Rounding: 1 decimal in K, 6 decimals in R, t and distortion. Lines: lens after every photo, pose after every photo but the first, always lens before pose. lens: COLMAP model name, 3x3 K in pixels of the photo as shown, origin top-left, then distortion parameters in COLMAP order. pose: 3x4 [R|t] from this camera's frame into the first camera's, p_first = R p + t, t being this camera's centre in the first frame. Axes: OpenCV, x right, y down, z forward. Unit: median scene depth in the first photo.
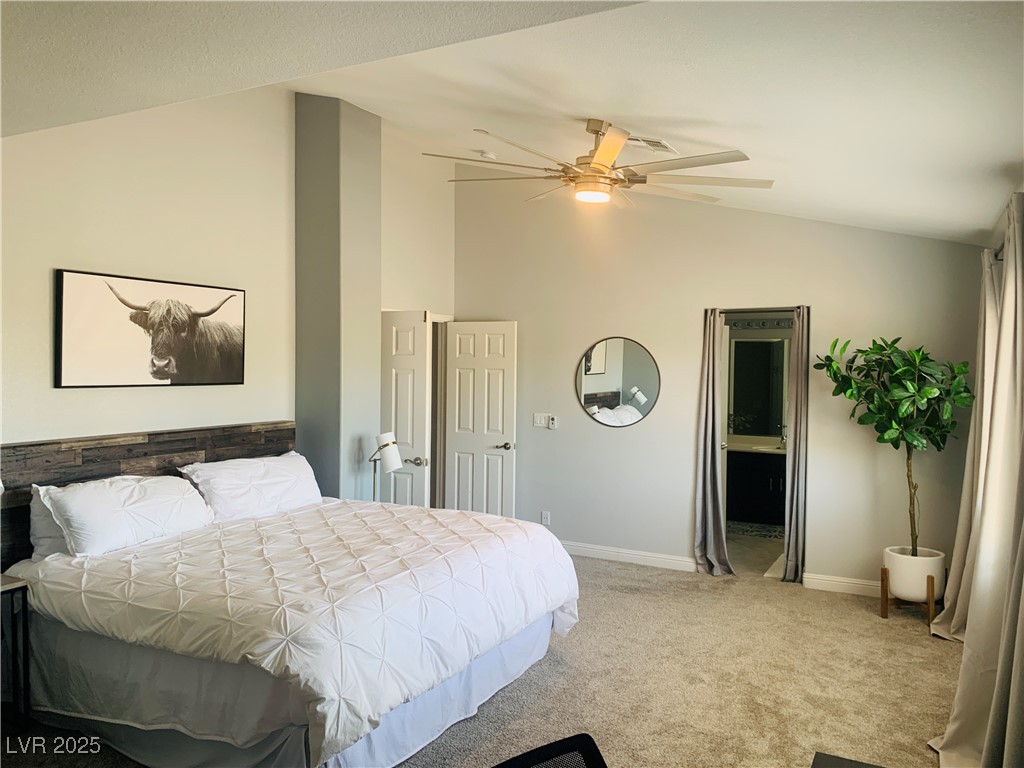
lens RADIAL K [[760.1, 0, 512.8], [0, 760.1, 382.5], [0, 0, 1]] dist [0.006785, -0.004444]
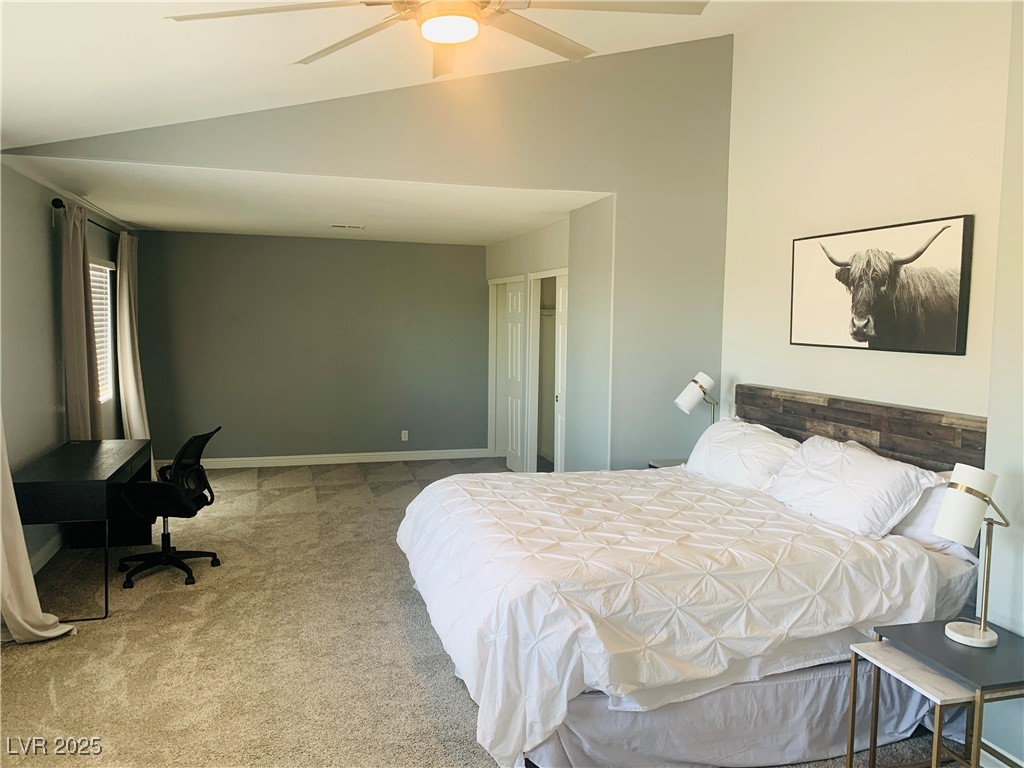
lens RADIAL K [[760.1, 0, 509.5], [0, 760.1, 386.0], [0, 0, 1]] dist [0.006785, -0.004444]
pose [[-0.683384, 0.013742, -0.729930, 0.462236], [-0.076326, 0.992999, 0.090153, -0.001314], [0.726058, 0.117321, -0.677551, 1.302771]]
